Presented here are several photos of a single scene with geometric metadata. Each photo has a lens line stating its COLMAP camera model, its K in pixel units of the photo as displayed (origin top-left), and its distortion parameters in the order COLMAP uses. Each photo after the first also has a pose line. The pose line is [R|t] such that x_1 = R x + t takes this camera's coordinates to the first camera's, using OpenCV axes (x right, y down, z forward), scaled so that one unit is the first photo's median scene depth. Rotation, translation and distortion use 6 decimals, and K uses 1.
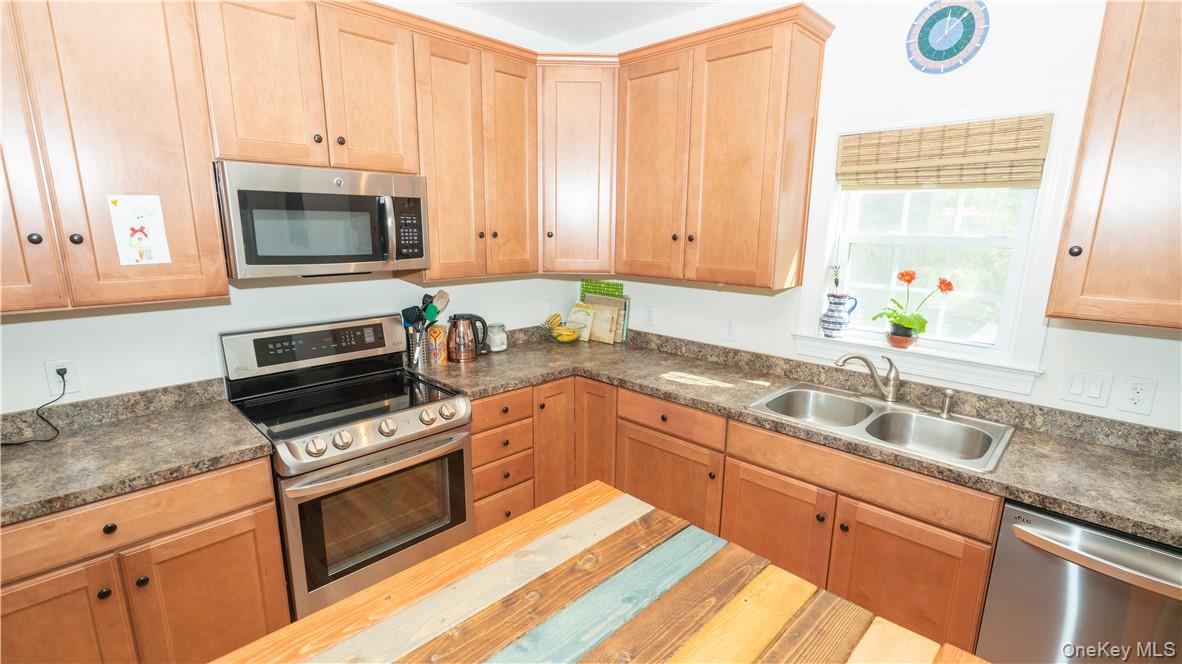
lens RADIAL K [[528.5, 0, 586.6], [0, 528.5, 338.4], [0, 0, 1]] dist [-0.007043, 0.004368]
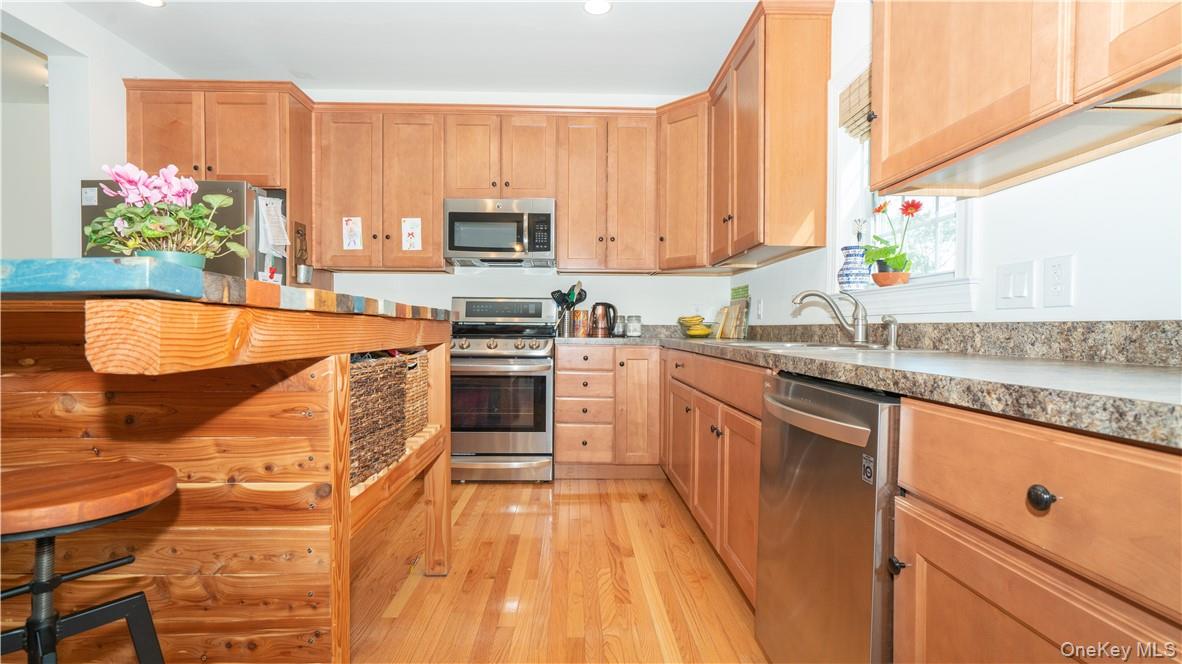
lens RADIAL K [[528.5, 0, 580.5], [0, 528.5, 334.6], [0, 0, 1]] dist [-0.007043, 0.004368]
pose [[0.715591, 0.005000, -0.698502, 0.871386], [-0.147557, 0.978491, -0.144163, 0.307192], [0.682757, 0.206231, 0.700936, 0.044639]]
